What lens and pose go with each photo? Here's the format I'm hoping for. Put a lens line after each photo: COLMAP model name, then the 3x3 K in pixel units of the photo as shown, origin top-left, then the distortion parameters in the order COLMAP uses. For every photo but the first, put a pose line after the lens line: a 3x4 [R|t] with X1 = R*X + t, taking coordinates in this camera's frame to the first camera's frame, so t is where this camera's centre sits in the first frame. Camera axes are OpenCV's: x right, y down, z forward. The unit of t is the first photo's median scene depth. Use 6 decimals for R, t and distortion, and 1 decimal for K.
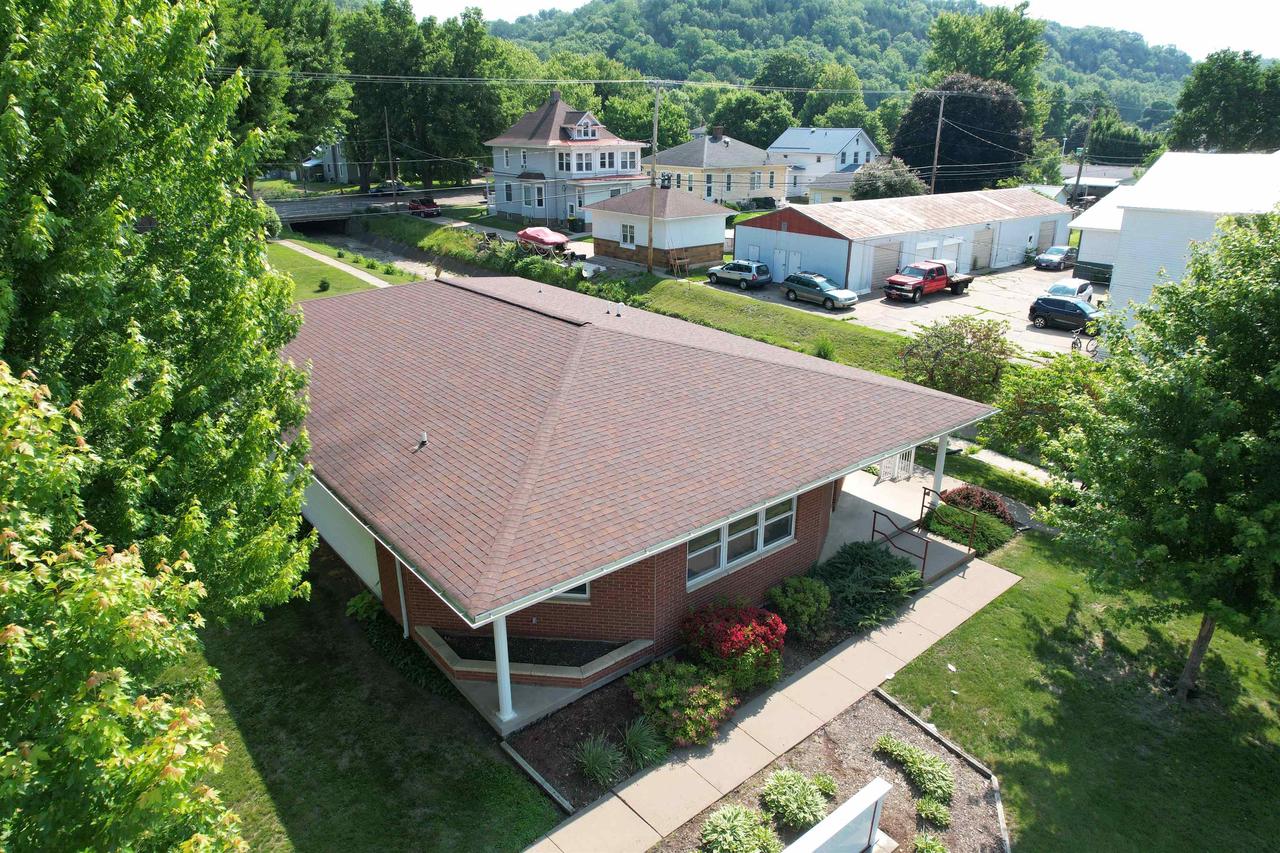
lens RADIAL K [[816.4, 0, 642.2], [0, 816.4, 423.4], [0, 0, 1]] dist [-0.075437, 0.065014]
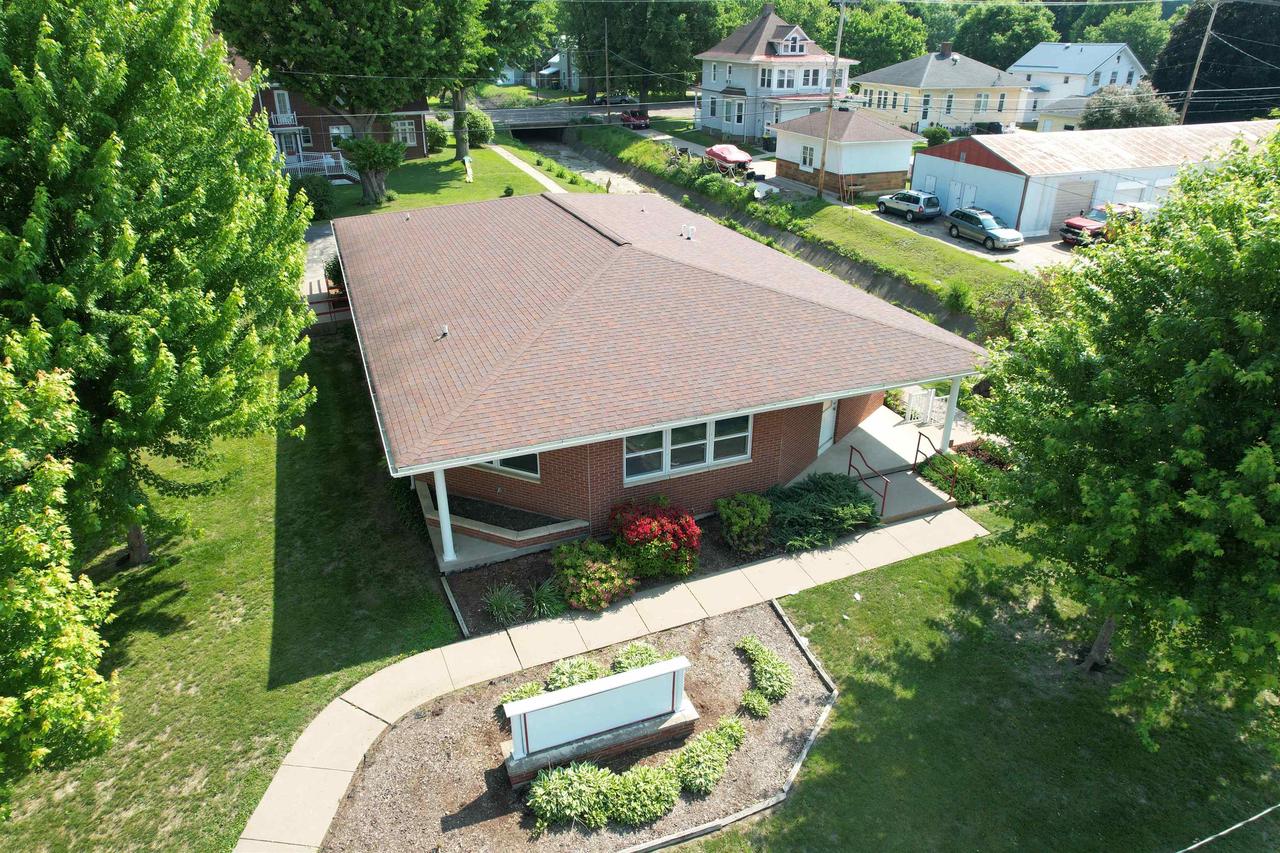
lens RADIAL K [[816.4, 0, 642.2], [0, 816.4, 423.4], [0, 0, 1]] dist [-0.075437, 0.065014]
pose [[0.953397, 0.132536, -0.271050, 0.101031], [-0.104740, 0.987871, 0.114628, -0.003897], [0.282955, -0.080897, 0.955716, -0.022052]]
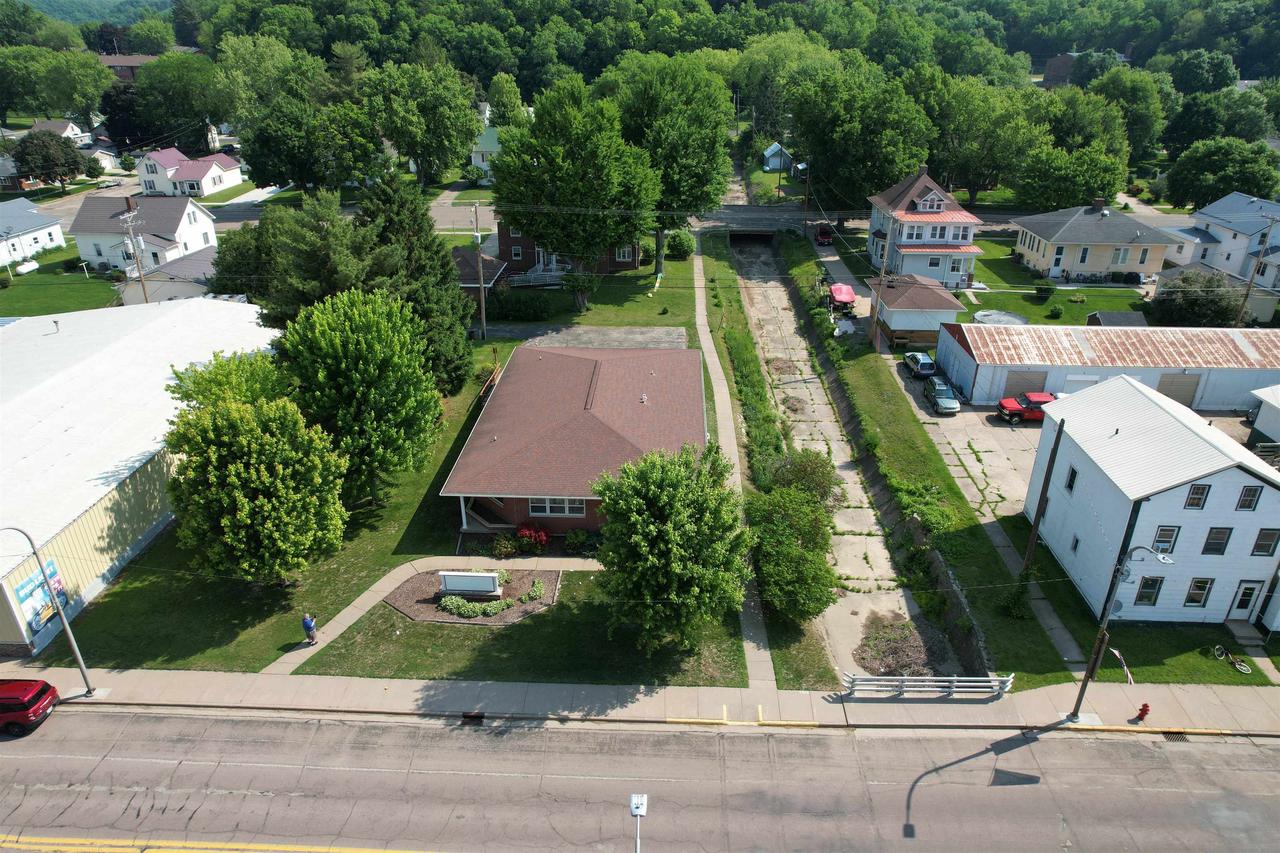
lens RADIAL K [[816.4, 0, 642.2], [0, 816.4, 423.4], [0, 0, 1]] dist [-0.075437, 0.065014]
pose [[0.746713, 0.287093, -0.599998, 0.545324], [-0.231059, 0.957838, 0.170756, -0.191288], [0.623724, 0.011129, 0.781565, -0.284268]]
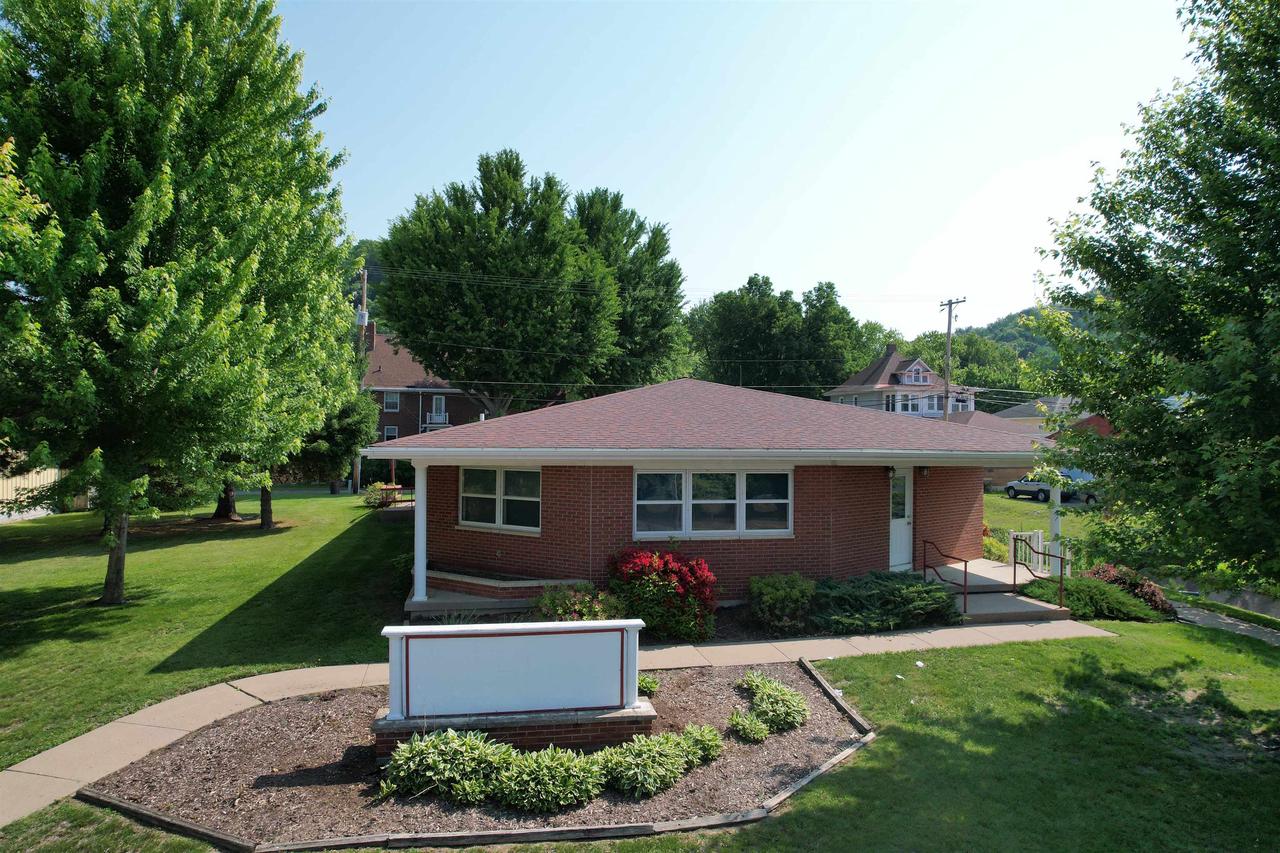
lens RADIAL K [[816.4, 0, 642.2], [0, 816.4, 423.4], [0, 0, 1]] dist [-0.075437, 0.065014]
pose [[0.879553, -0.004492, -0.475779, 0.140997], [-0.170302, 0.930735, -0.323618, 0.104334], [0.444278, 0.365666, 0.817866, 0.041801]]
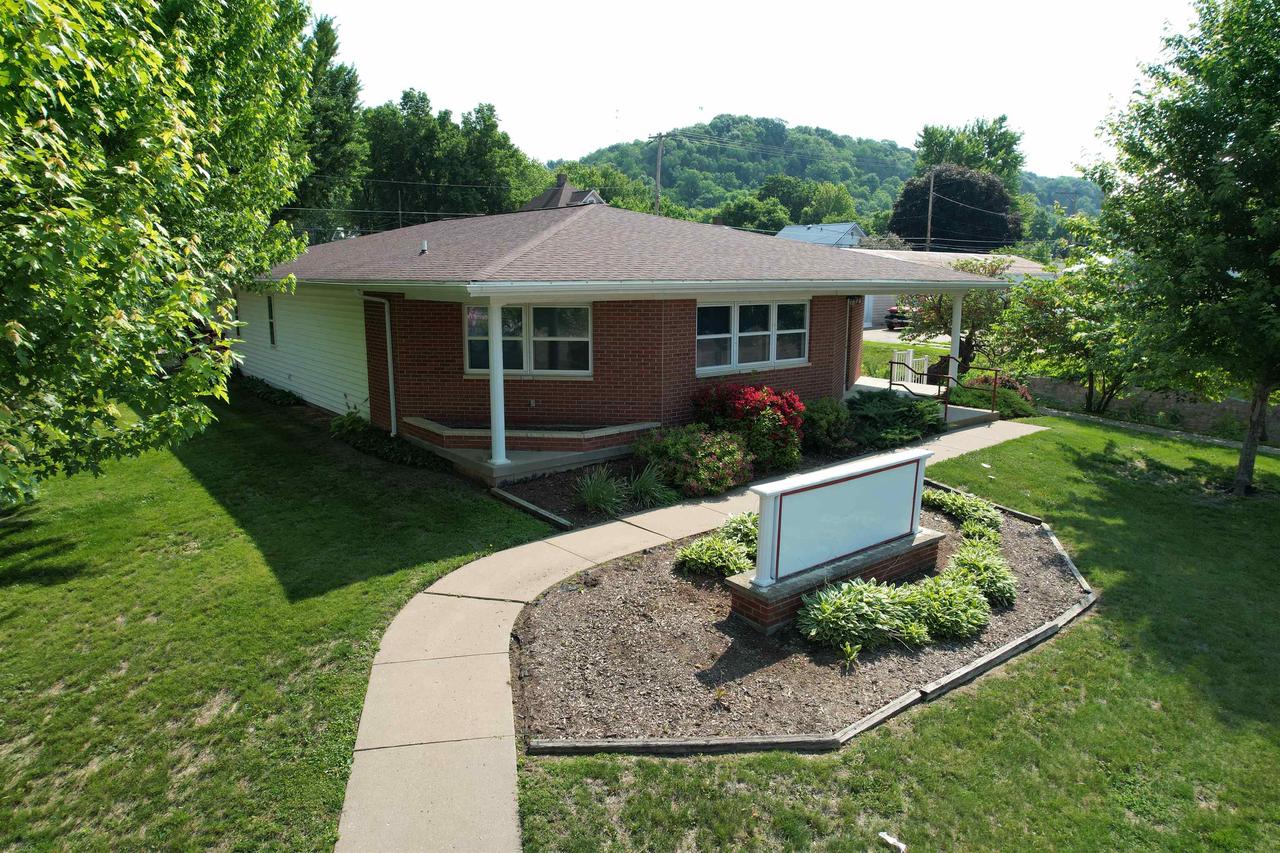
lens RADIAL K [[816.4, 0, 642.2], [0, 816.4, 423.4], [0, 0, 1]] dist [-0.075437, 0.065014]
pose [[0.999997, 0.001366, -0.002181, -0.001363], [-0.001717, 0.985450, -0.169954, 0.111941], [0.001917, 0.169957, 0.985450, 0.022836]]
